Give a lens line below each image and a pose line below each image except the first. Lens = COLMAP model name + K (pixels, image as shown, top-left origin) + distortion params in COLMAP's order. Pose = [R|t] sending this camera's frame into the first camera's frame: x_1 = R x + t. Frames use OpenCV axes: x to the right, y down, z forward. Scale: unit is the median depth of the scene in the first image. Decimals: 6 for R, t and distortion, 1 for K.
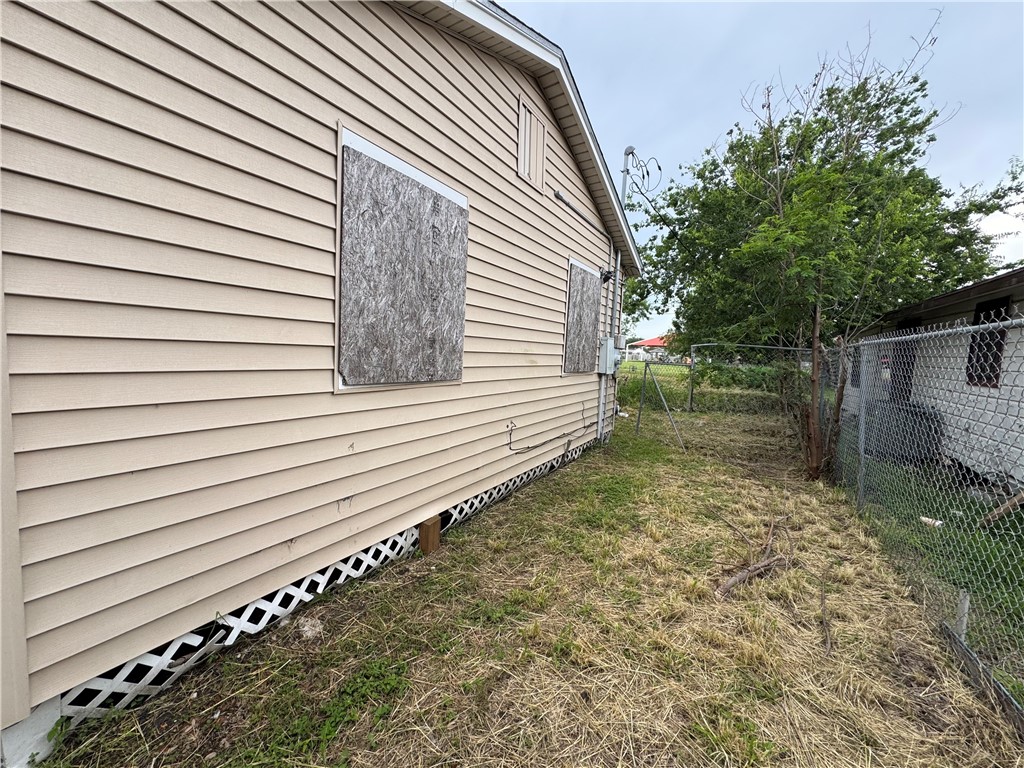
lens RADIAL K [[410.1, 0, 512.0], [0, 410.1, 384.0], [0, 0, 1]] dist [-0.003751, -0.000303]
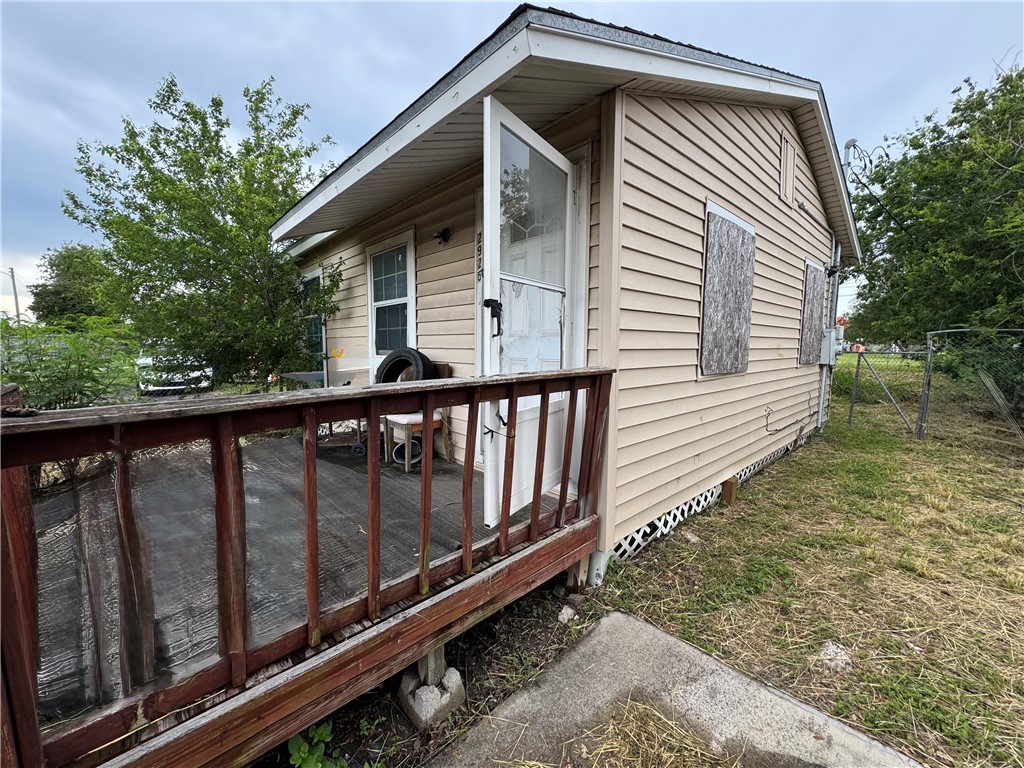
lens RADIAL K [[408.9, 0, 512.0], [0, 408.9, 384.0], [0, 0, 1]] dist [-0.001776, 0.000369]
pose [[0.957107, -0.017861, -0.289182, -0.342615], [0.019319, 0.999811, 0.002187, 0.009026], [0.289089, -0.007680, 0.957272, -0.313774]]
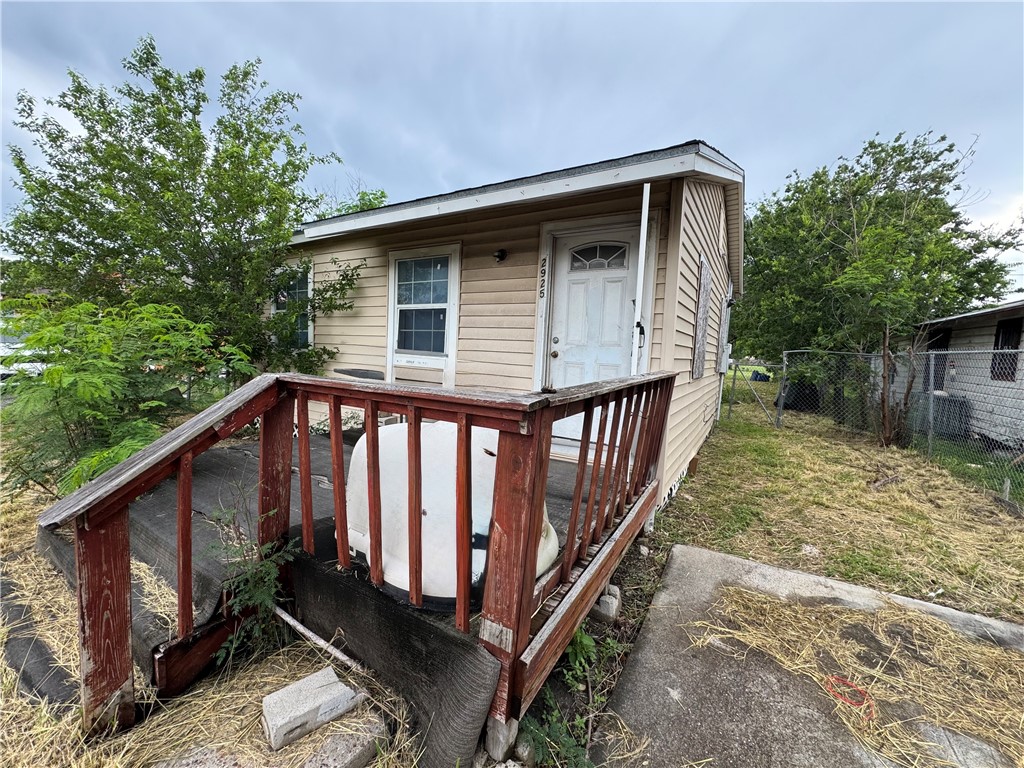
lens RADIAL K [[409.0, 0, 511.4], [0, 409.0, 383.4], [0, 0, 1]] dist [-0.004626, 0.000284]
pose [[0.999969, -0.004594, -0.006352, -0.687678], [0.004581, 0.999987, -0.002063, 0.013797], [0.006361, 0.002034, 0.999978, -0.532123]]
